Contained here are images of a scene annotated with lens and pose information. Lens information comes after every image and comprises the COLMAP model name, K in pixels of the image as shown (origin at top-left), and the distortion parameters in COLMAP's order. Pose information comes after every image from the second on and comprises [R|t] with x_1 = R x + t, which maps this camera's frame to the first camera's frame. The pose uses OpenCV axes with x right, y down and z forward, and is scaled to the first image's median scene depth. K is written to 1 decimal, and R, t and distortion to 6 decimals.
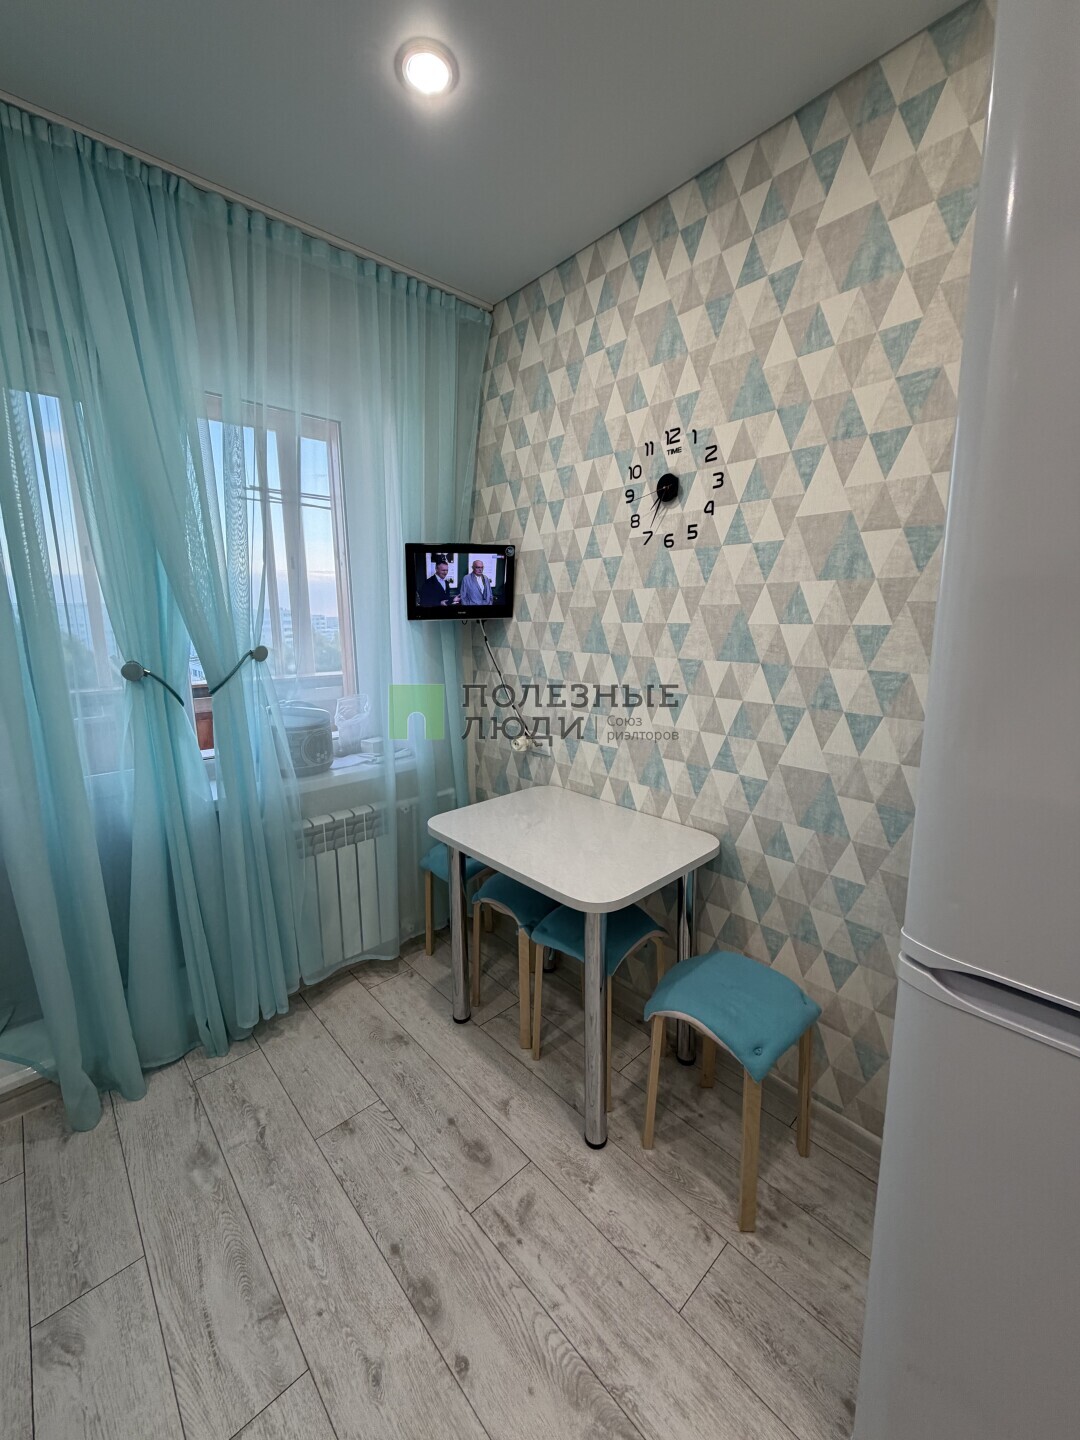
lens RADIAL K [[574.0, 0, 542.7], [0, 574.0, 714.0], [0, 0, 1]] dist [0.000213, 0.000619]
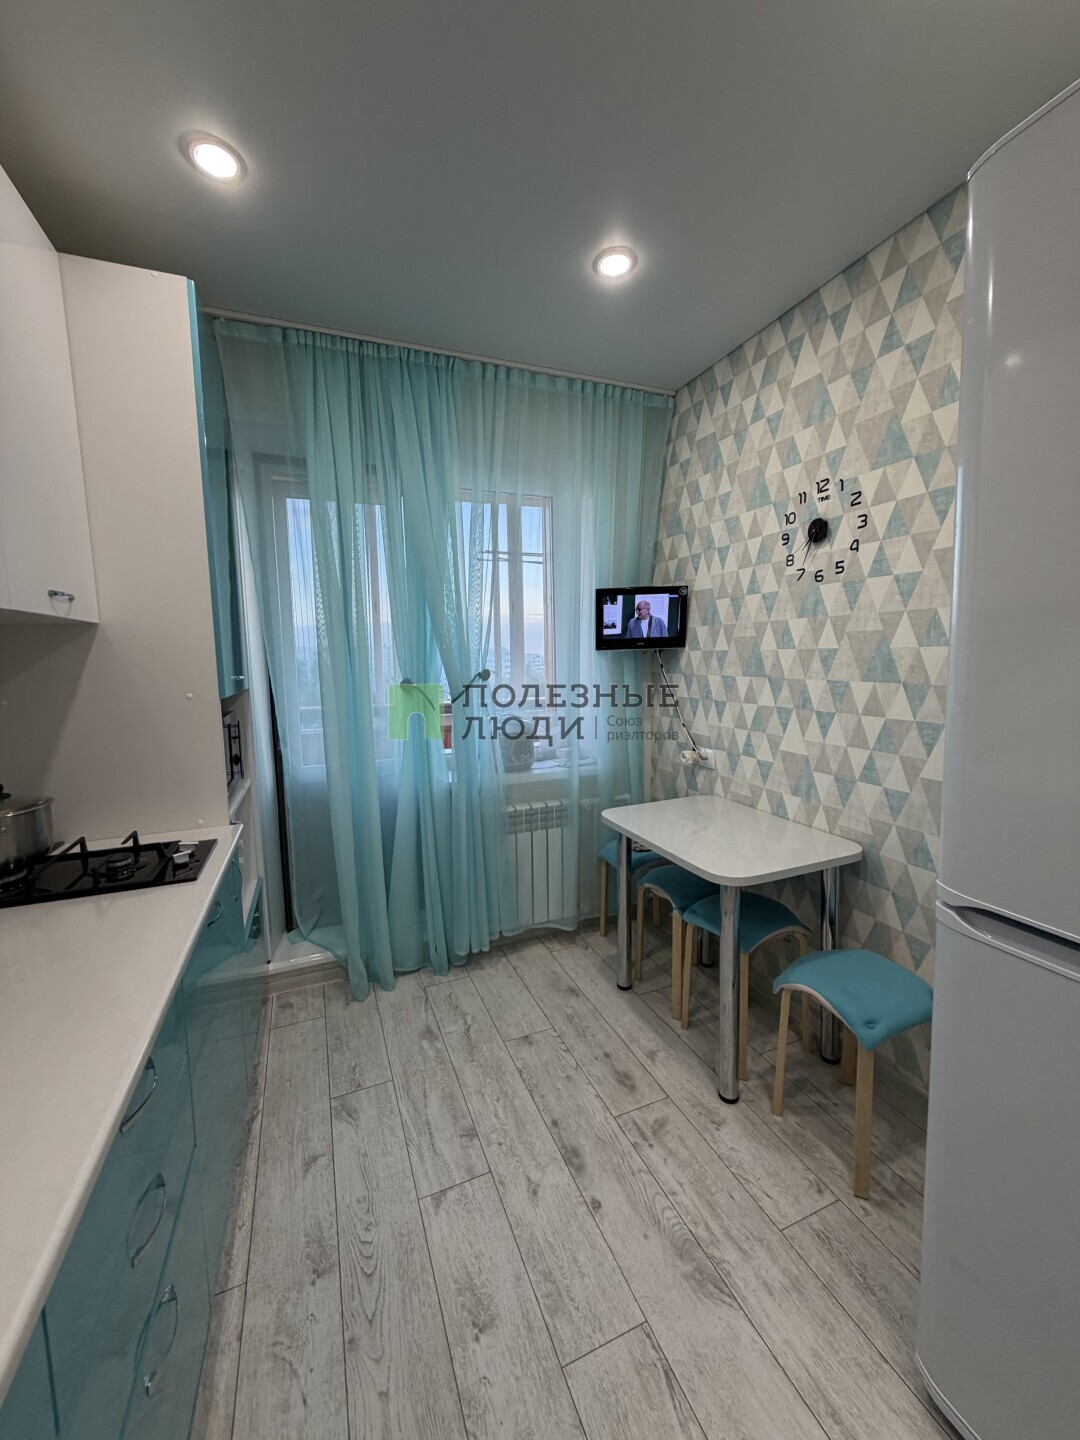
lens RADIAL K [[574.0, 0, 543.5], [0, 574.0, 715.8], [0, 0, 1]] dist [0.000213, 0.000619]
pose [[0.938161, 0.027720, -0.345088, 0.113865], [-0.048997, 0.997387, -0.053086, 0.061181], [0.342715, 0.066711, 0.937068, -0.234326]]
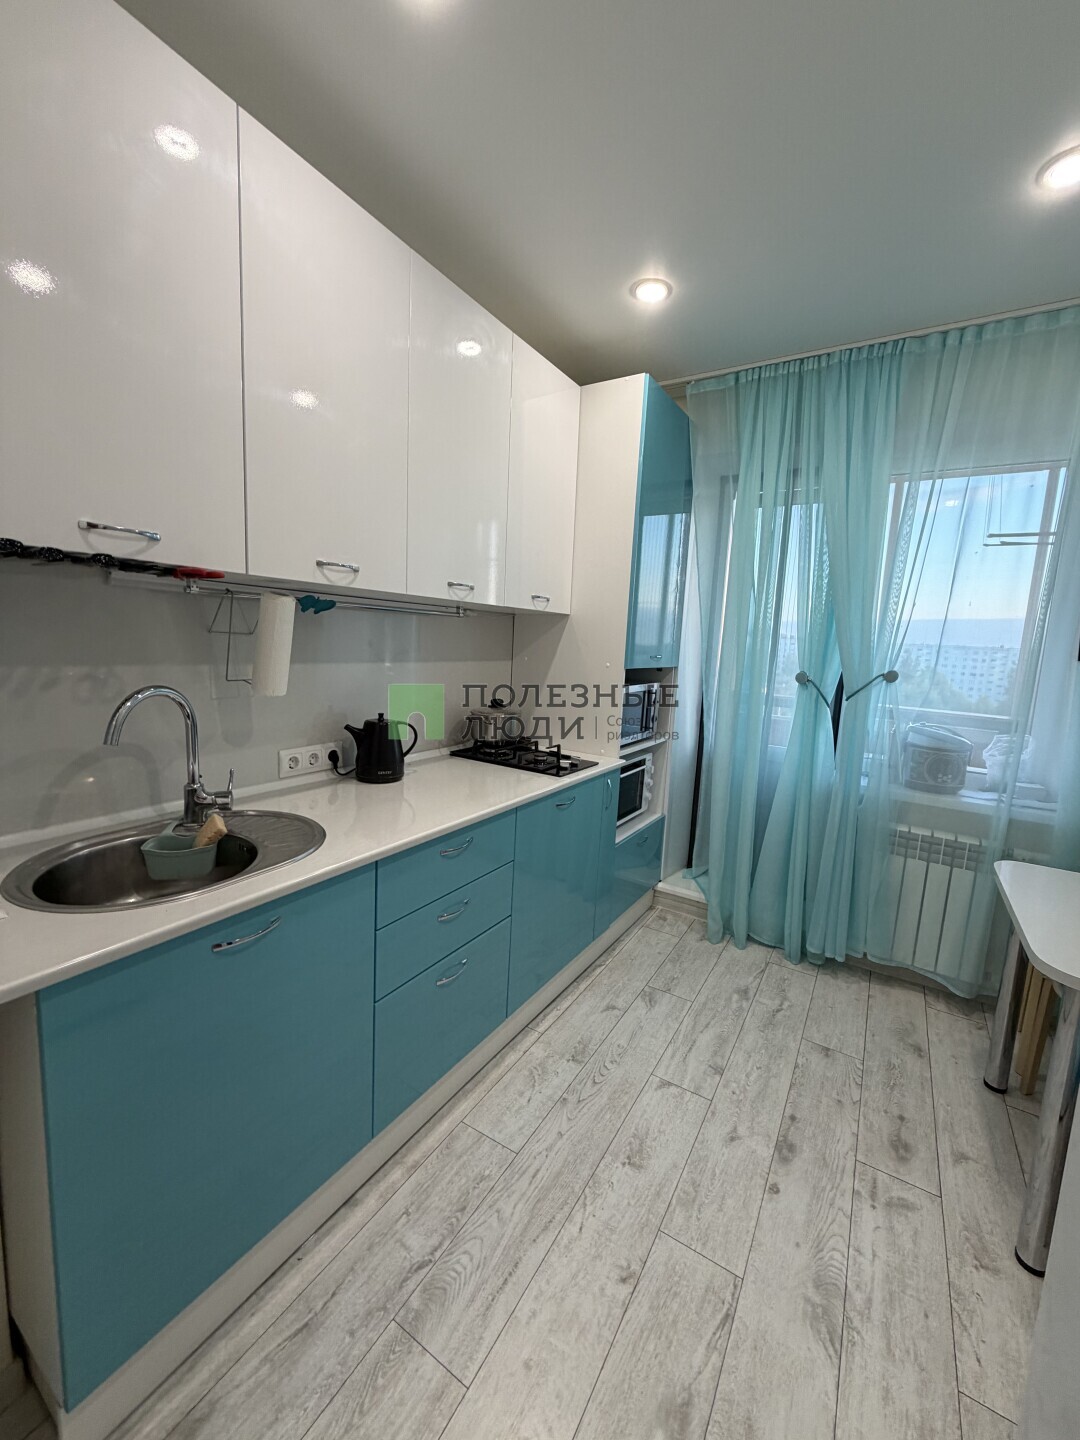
lens RADIAL K [[574.0, 0, 542.4], [0, 574.0, 718.0], [0, 0, 1]] dist [0.000213, 0.000619]
pose [[0.266922, 0.154810, -0.951203, 0.554495], [-0.219359, 0.970865, 0.096455, 0.031477], [0.938421, 0.182909, 0.293104, -0.074125]]
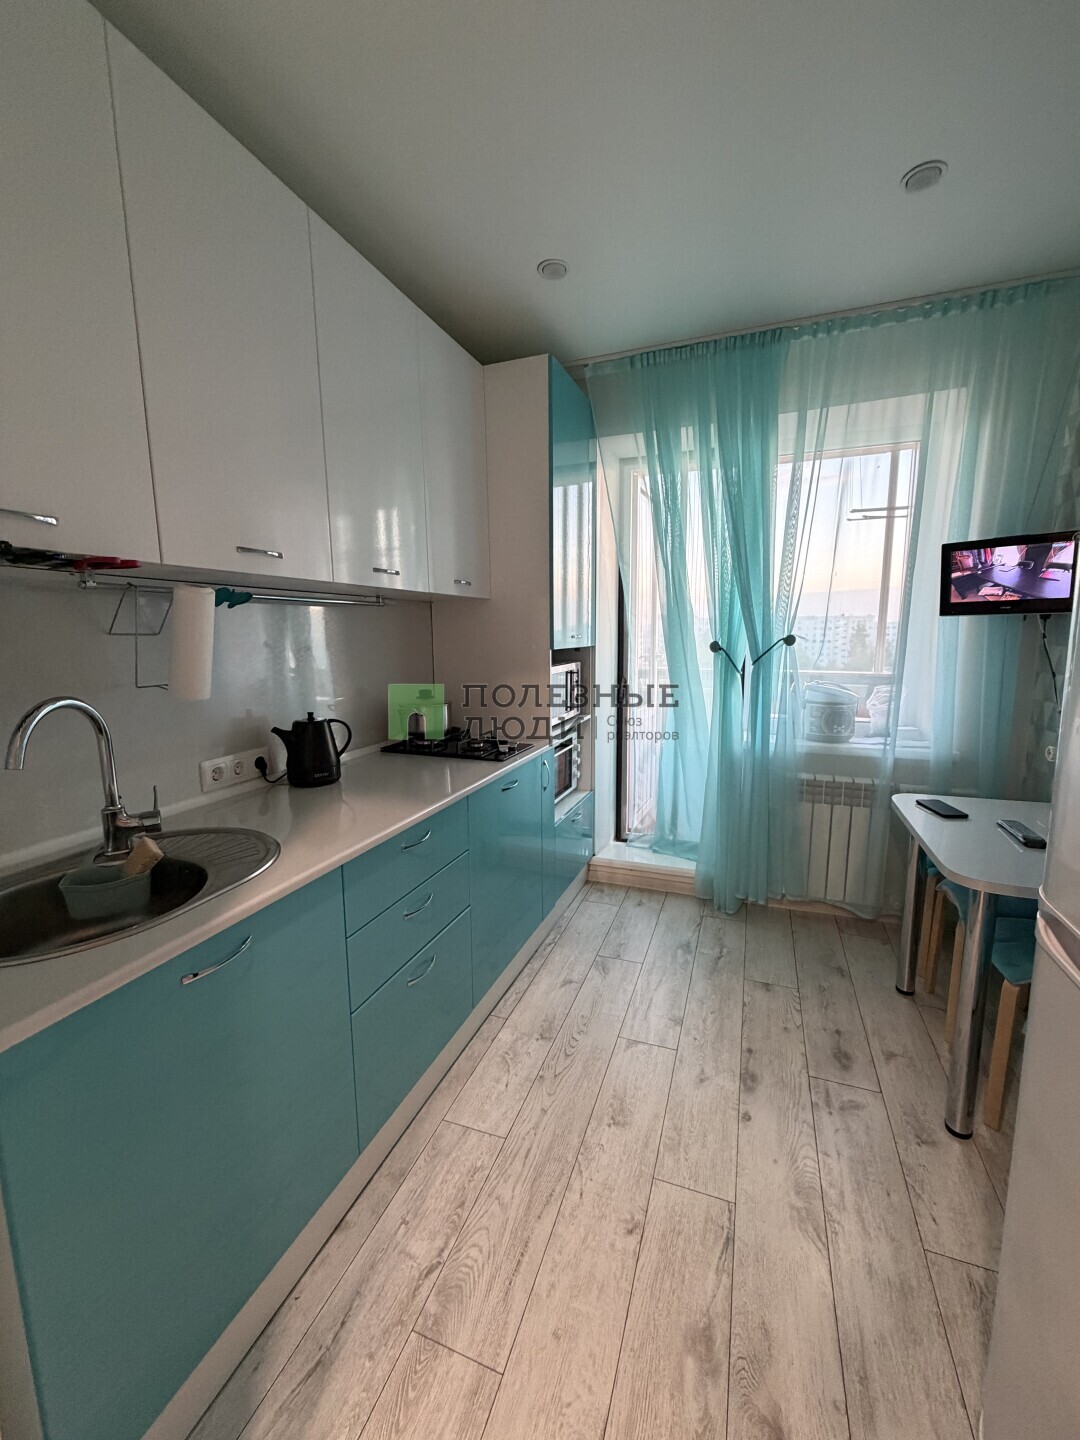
lens RADIAL K [[574.0, 0, 542.8], [0, 574.0, 717.6], [0, 0, 1]] dist [0.000213, 0.000619]
pose [[0.450658, 0.138080, -0.881953, 0.518728], [-0.150660, 0.985558, 0.077316, 0.064952], [0.879891, 0.098032, 0.464953, -0.157155]]
